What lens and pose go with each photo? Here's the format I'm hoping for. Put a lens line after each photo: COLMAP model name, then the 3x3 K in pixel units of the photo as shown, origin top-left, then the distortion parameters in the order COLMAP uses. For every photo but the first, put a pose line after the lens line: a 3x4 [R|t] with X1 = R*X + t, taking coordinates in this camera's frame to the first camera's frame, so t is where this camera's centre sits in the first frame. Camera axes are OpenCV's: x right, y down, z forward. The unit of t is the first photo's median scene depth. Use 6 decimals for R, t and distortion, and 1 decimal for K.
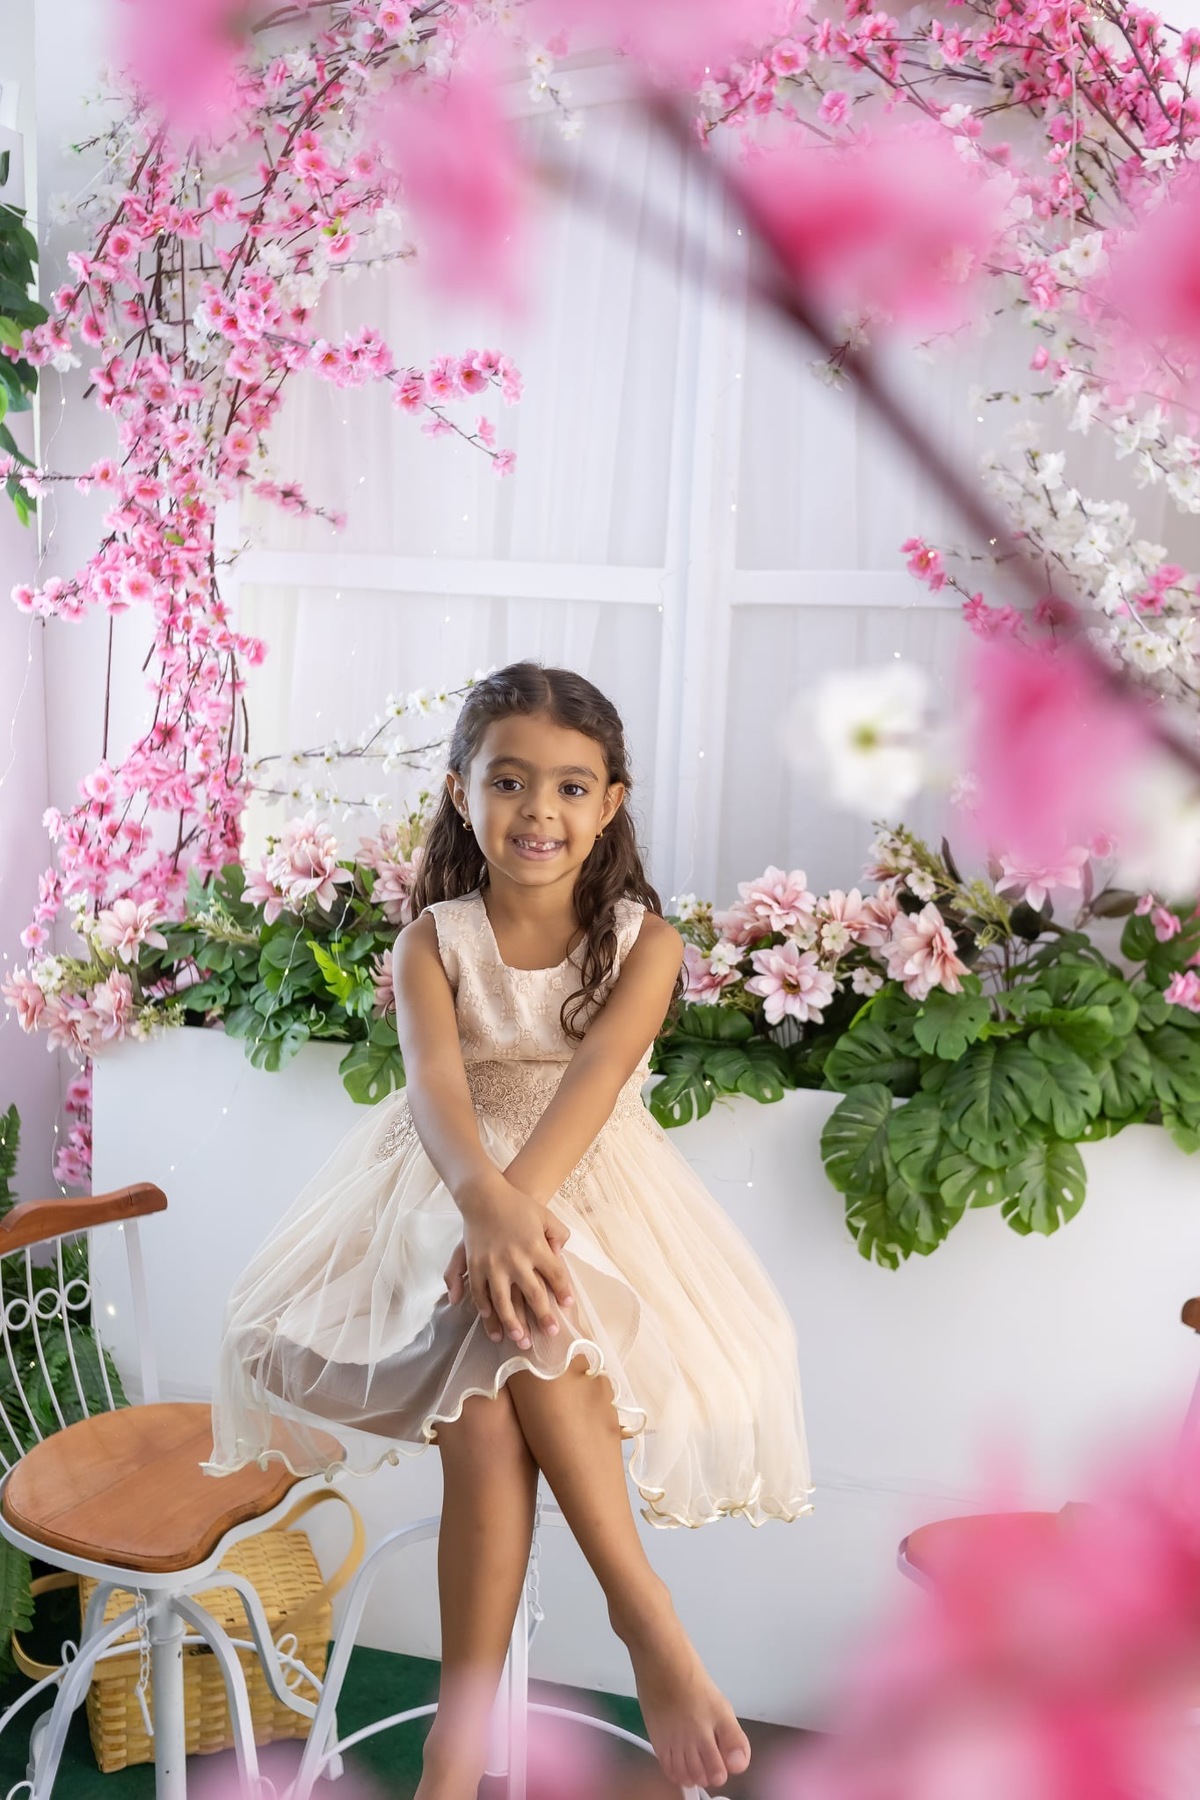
lens RADIAL K [[1753.3, 0, 596.0], [0, 1753.3, 899.9], [0, 0, 1]] dist [0.002094, 0.000000]
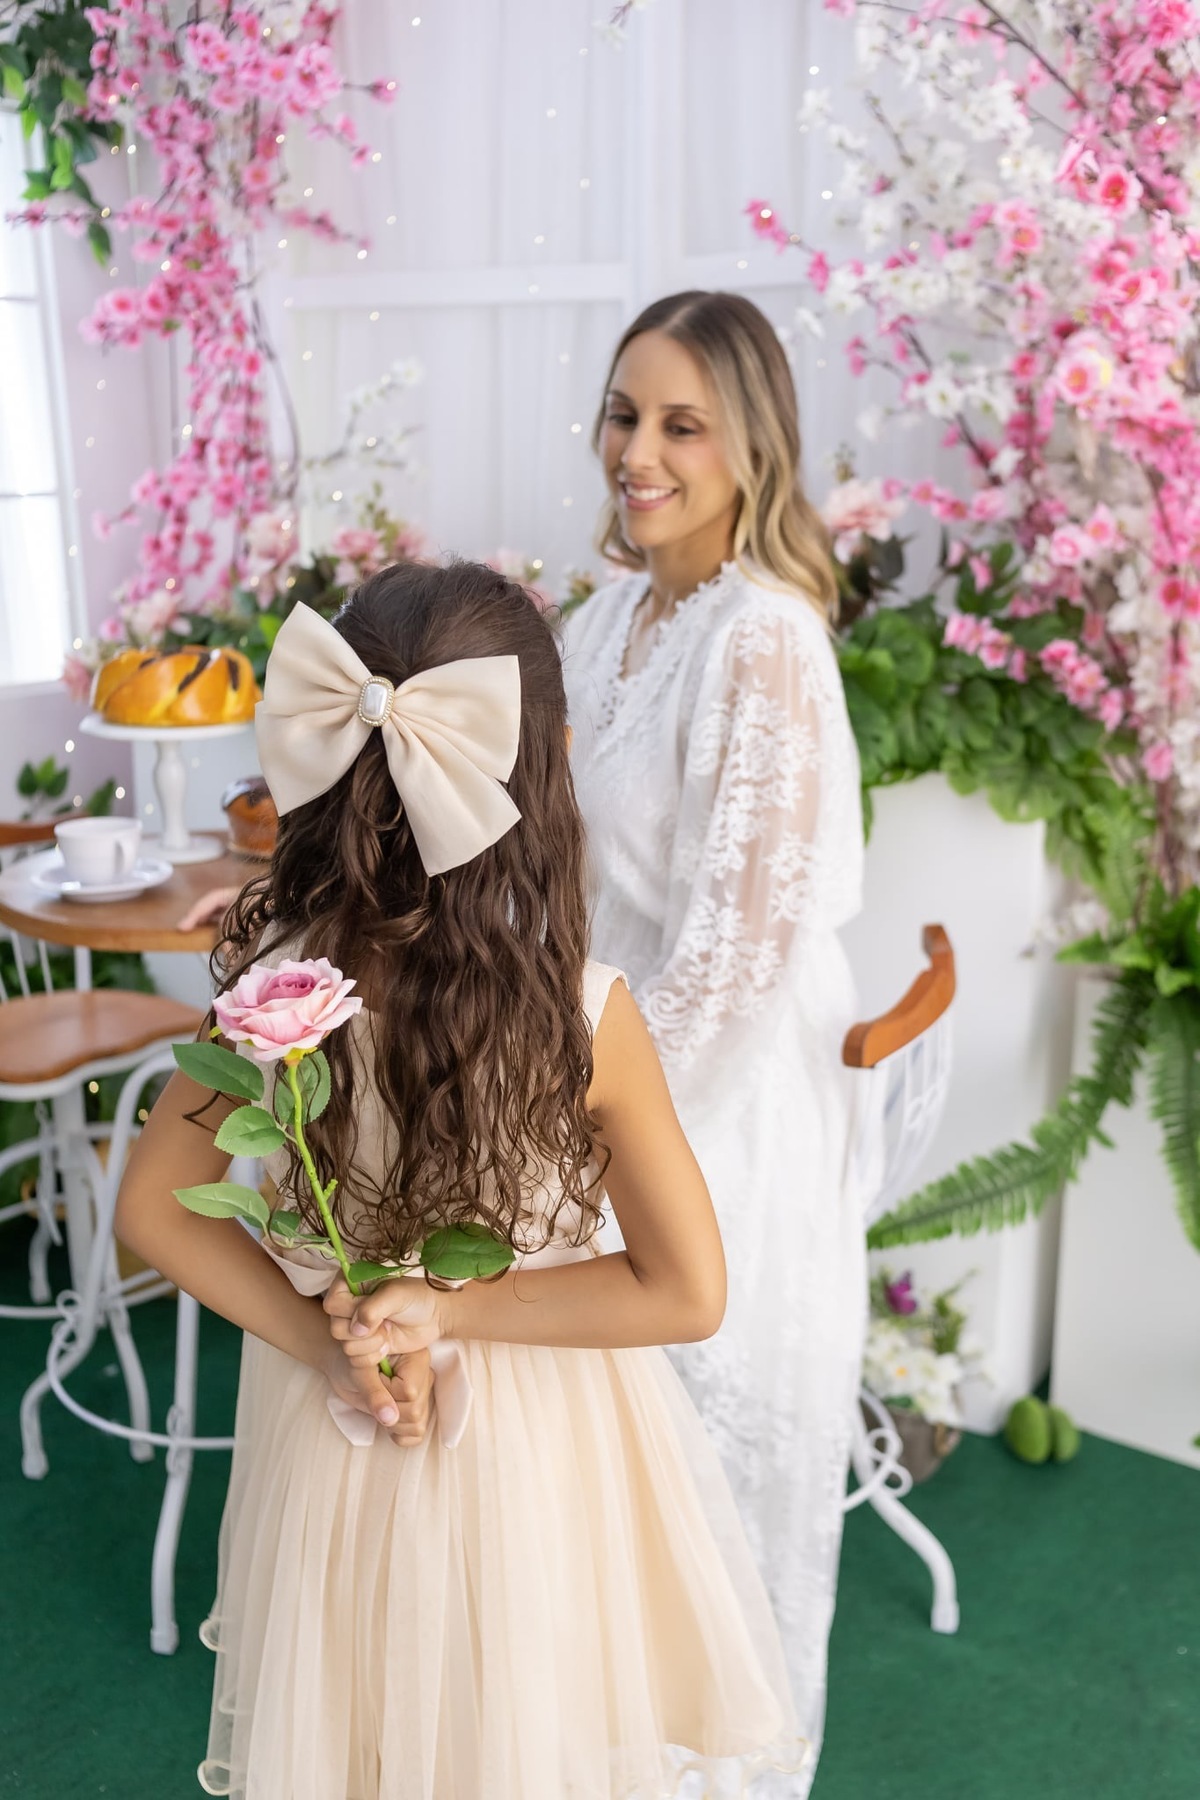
lens RADIAL K [[1842.0, 0, 606.0], [0, 1842.0, 881.9], [0, 0, 1]] dist [0.001718, 0.000000]
pose [[0.949013, 0.030337, -0.313775, 0.439433], [-0.004638, 0.996595, 0.082327, 0.099183], [0.315204, -0.076674, 0.945921, -0.067084]]
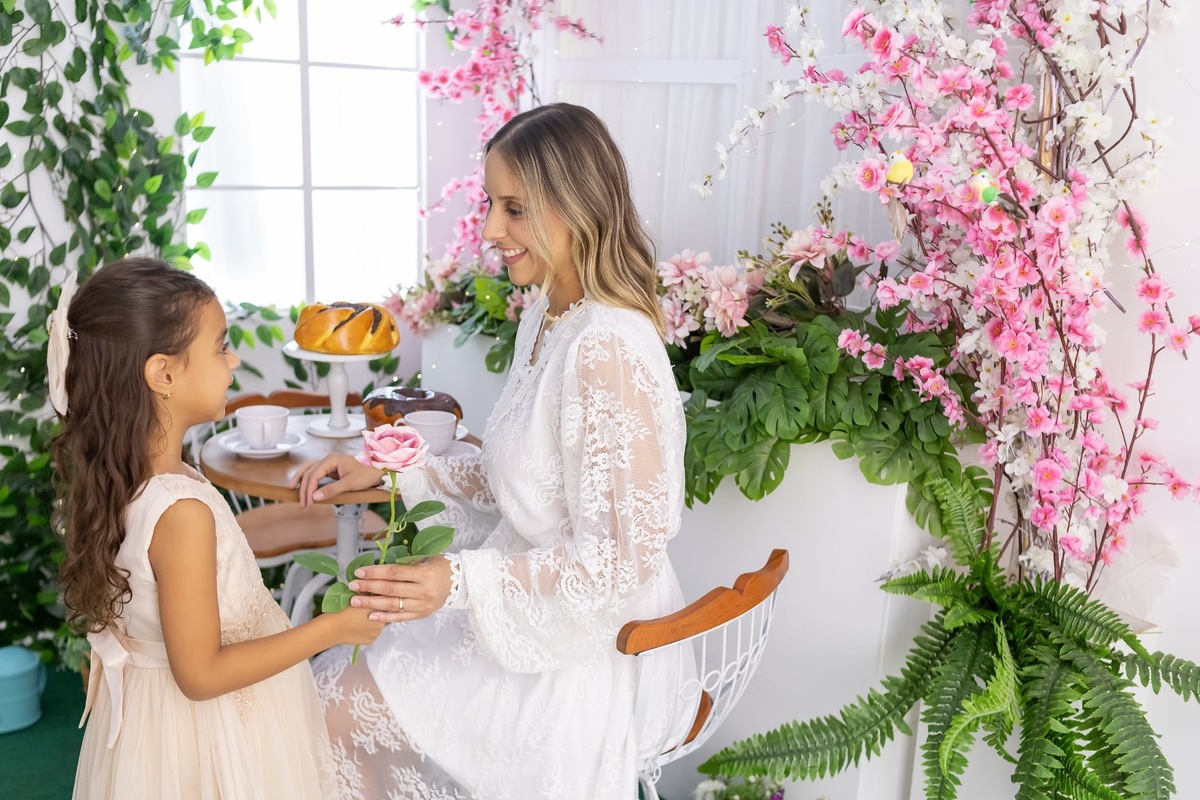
lens RADIAL K [[1168.8, 0, 599.9], [0, 1168.8, 397.9], [0, 0, 1]] dist [0.002094, 0.000000]
pose [[0.798617, 0.128297, -0.588005, 0.670235], [-0.096083, 0.991662, 0.085873, 0.031681], [0.594120, -0.012083, 0.804286, 0.122497]]
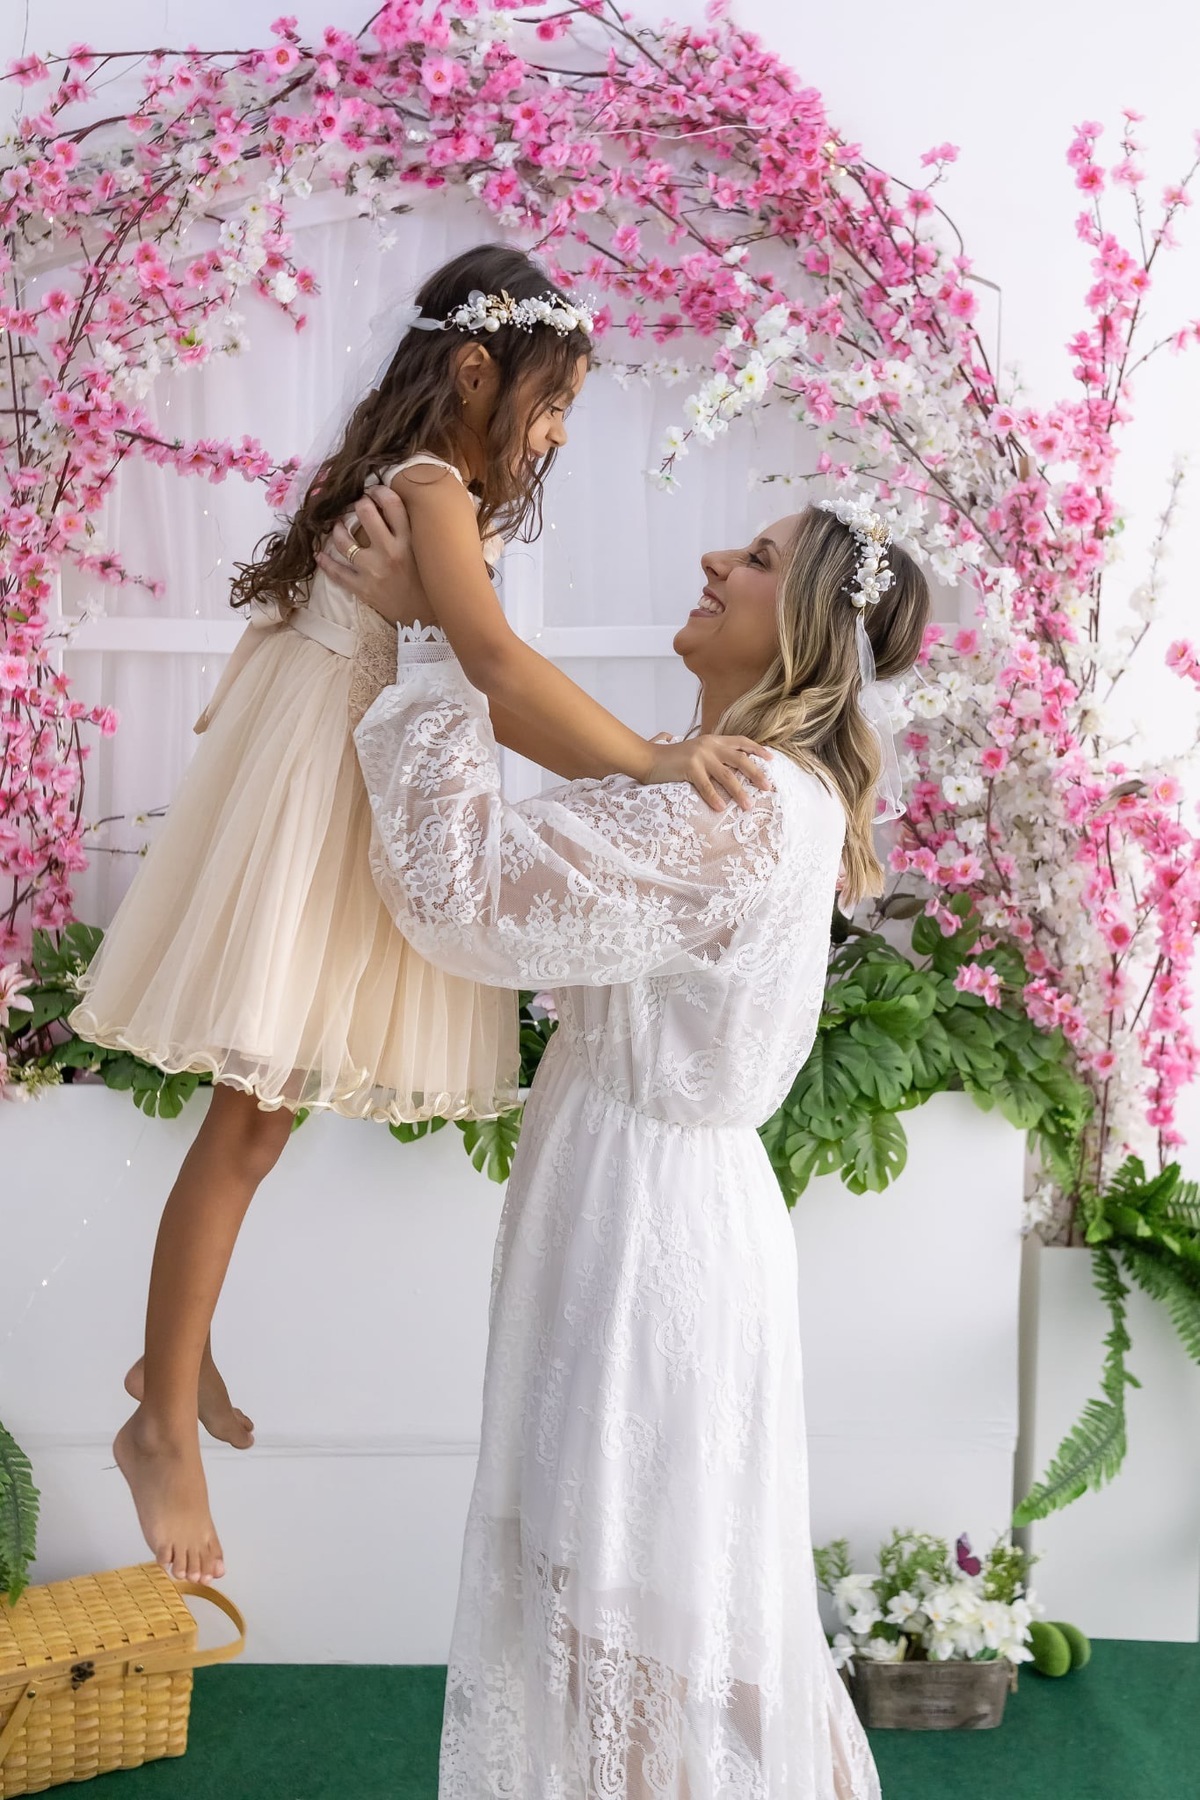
lens RADIAL K [[1921.1, 0, 663.6], [0, 1921.1, 806.2], [0, 0, 1]] dist [0.004679, 0.000000]
pose [[0.966796, -0.055435, 0.249463, -0.180355], [0.066691, 0.997091, -0.036890, -0.028834], [-0.246692, 0.052302, 0.967682, -0.219139]]
